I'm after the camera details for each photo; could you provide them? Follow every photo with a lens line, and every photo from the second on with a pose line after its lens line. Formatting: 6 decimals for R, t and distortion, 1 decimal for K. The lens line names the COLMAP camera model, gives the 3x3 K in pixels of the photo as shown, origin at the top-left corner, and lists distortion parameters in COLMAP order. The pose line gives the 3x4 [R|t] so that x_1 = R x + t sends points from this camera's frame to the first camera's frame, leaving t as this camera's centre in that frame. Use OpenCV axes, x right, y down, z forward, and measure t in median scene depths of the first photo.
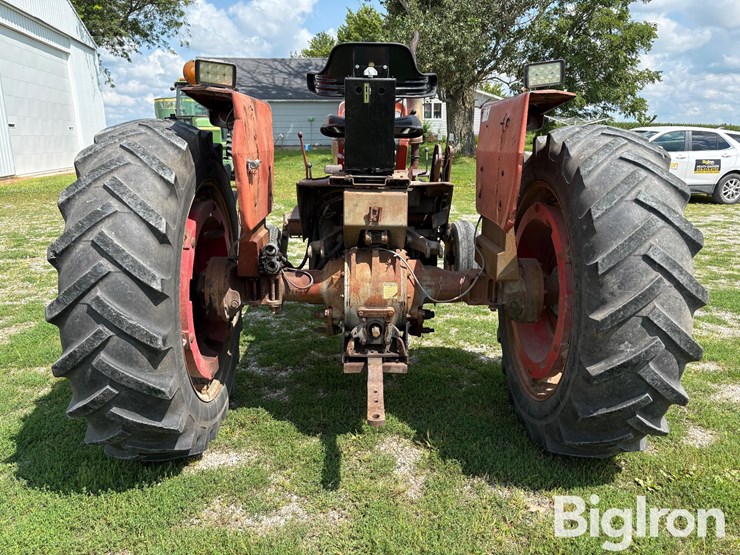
lens RADIAL K [[564.3, 0, 371.2], [0, 564.3, 274.3], [0, 0, 1]] dist [0.037735, -0.029628]
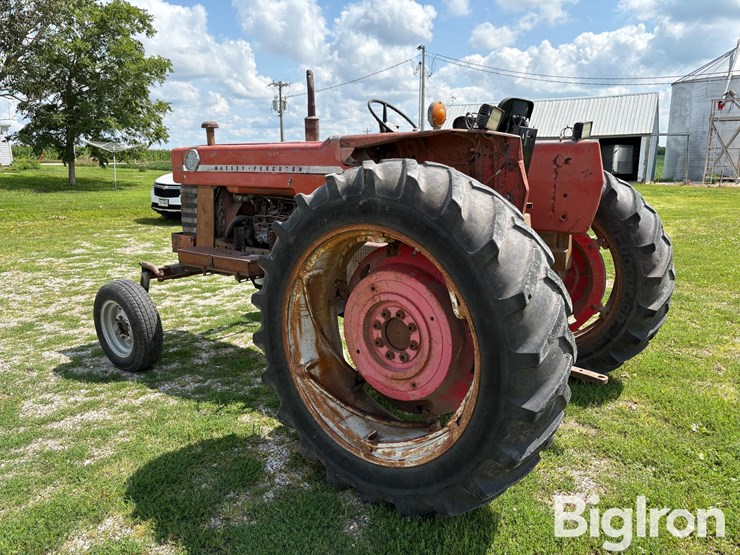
lens RADIAL K [[564.3, 0, 364.9], [0, 564.3, 271.8], [0, 0, 1]] dist [0.037735, -0.029628]
pose [[0.643759, -0.153683, 0.749637, -0.121613], [0.186392, 0.981612, 0.041174, -0.014158], [-0.742181, 0.113220, 0.660567, 0.044764]]
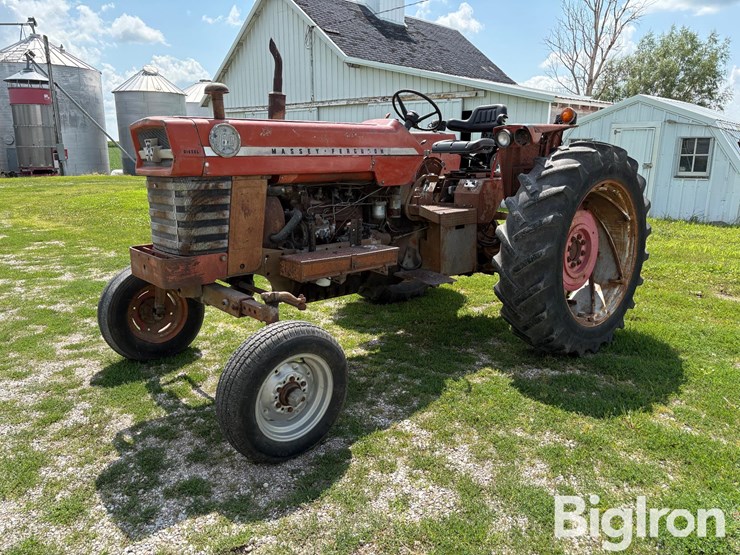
lens RADIAL K [[564.3, 0, 364.8], [0, 564.3, 274.8], [0, 0, 1]] dist [0.037735, -0.029628]
pose [[-0.617583, -0.170504, 0.767802, -0.134267], [0.186545, 0.916608, 0.353597, -0.063366], [-0.764063, 0.361605, -0.534275, 0.255987]]
